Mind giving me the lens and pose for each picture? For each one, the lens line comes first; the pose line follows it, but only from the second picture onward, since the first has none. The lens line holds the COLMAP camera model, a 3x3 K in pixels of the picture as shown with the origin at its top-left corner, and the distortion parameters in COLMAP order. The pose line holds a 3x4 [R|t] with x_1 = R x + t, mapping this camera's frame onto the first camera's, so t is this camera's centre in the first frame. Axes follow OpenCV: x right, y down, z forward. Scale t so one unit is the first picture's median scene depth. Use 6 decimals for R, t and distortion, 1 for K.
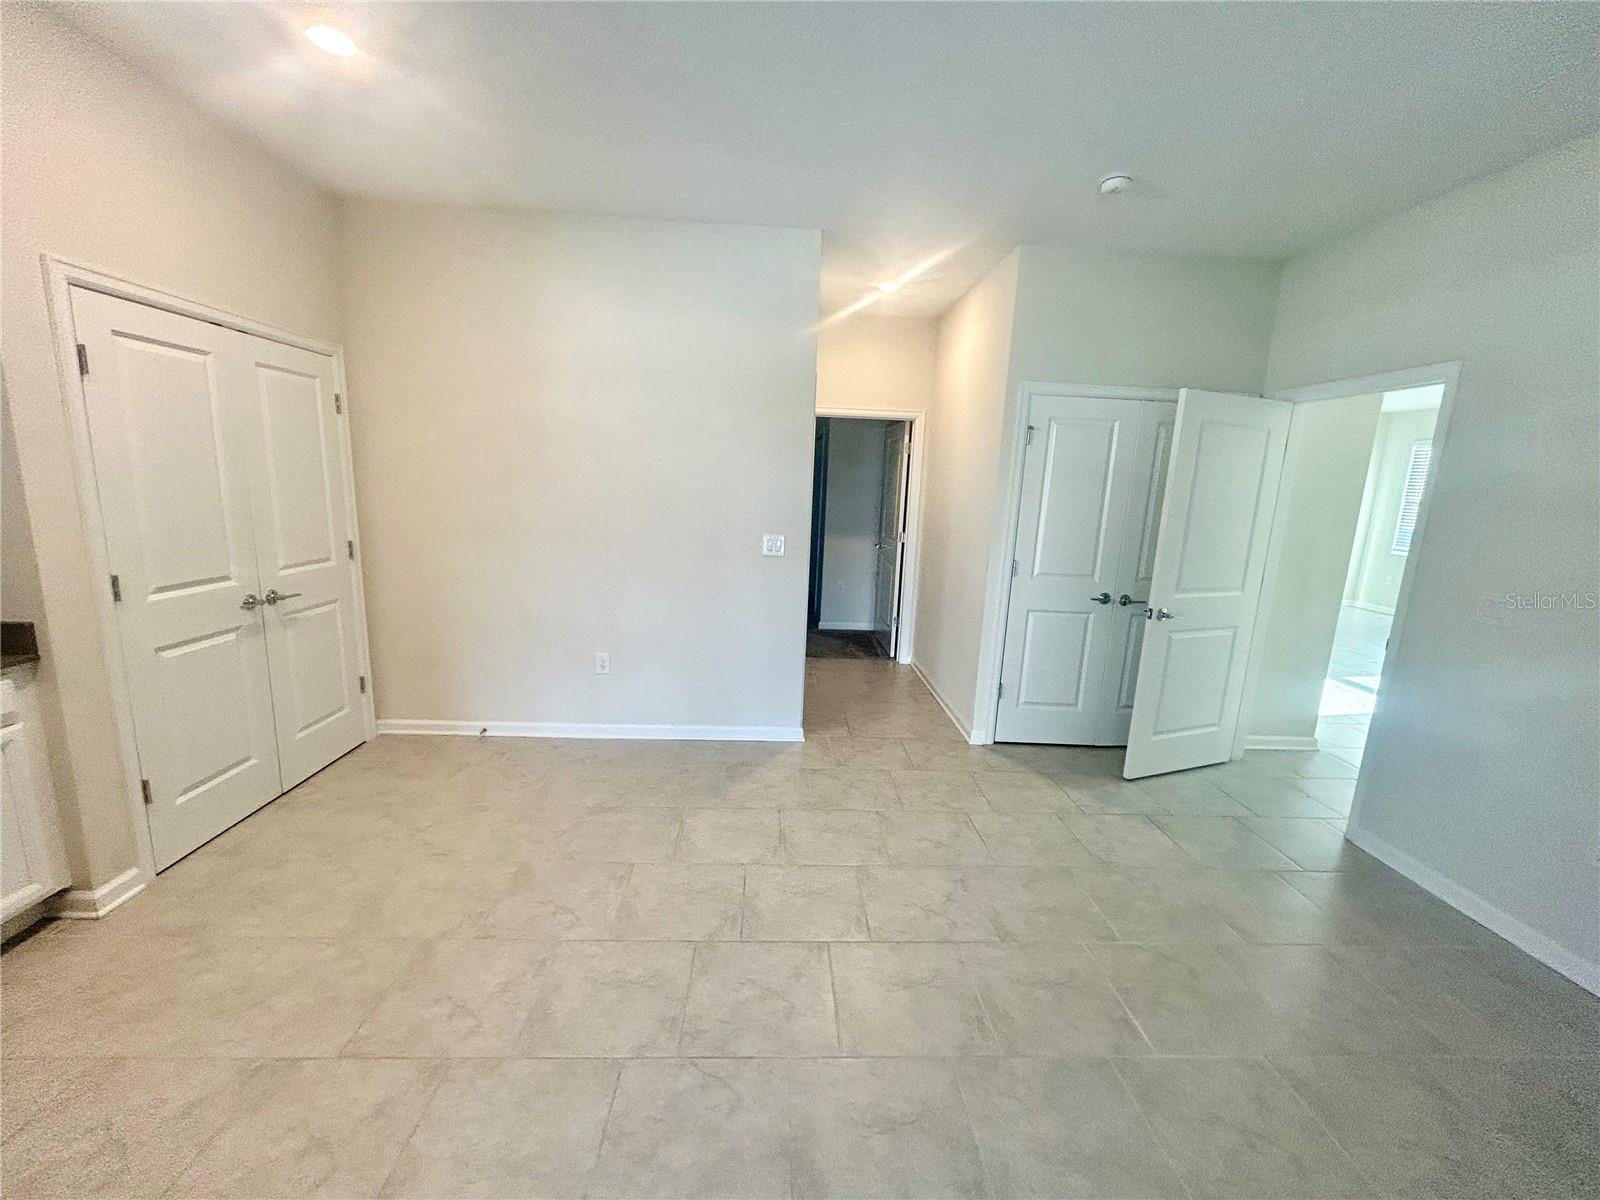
lens RADIAL K [[644.7, 0, 798.5], [0, 644.7, 598.3], [0, 0, 1]] dist [0.002471, 0.000423]
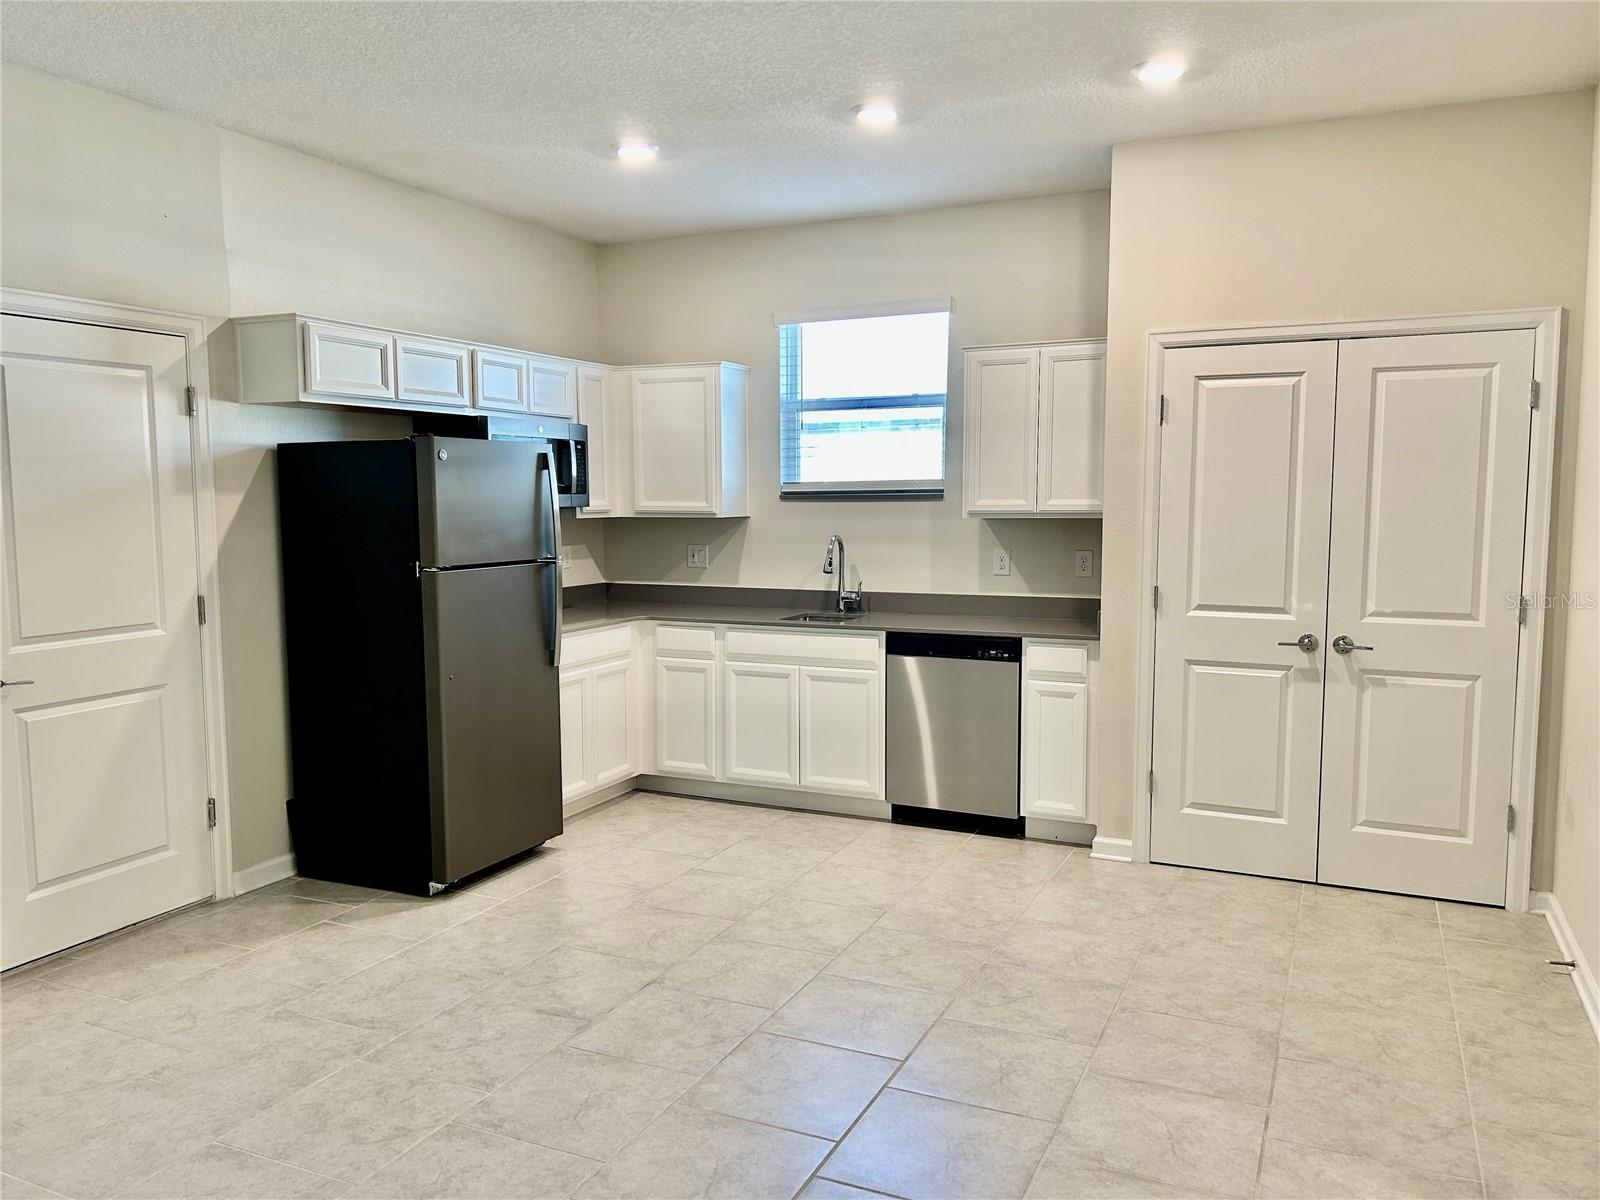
lens RADIAL K [[1208.3, 0, 797.1], [0, 1208.3, 608.3], [0, 0, 1]] dist [0.072309, -0.080526]
pose [[-0.456268, 0.047903, -0.888552, 0.947609], [-0.177156, 0.973671, 0.143460, -0.156163], [0.872029, 0.222868, -0.435769, 1.115219]]
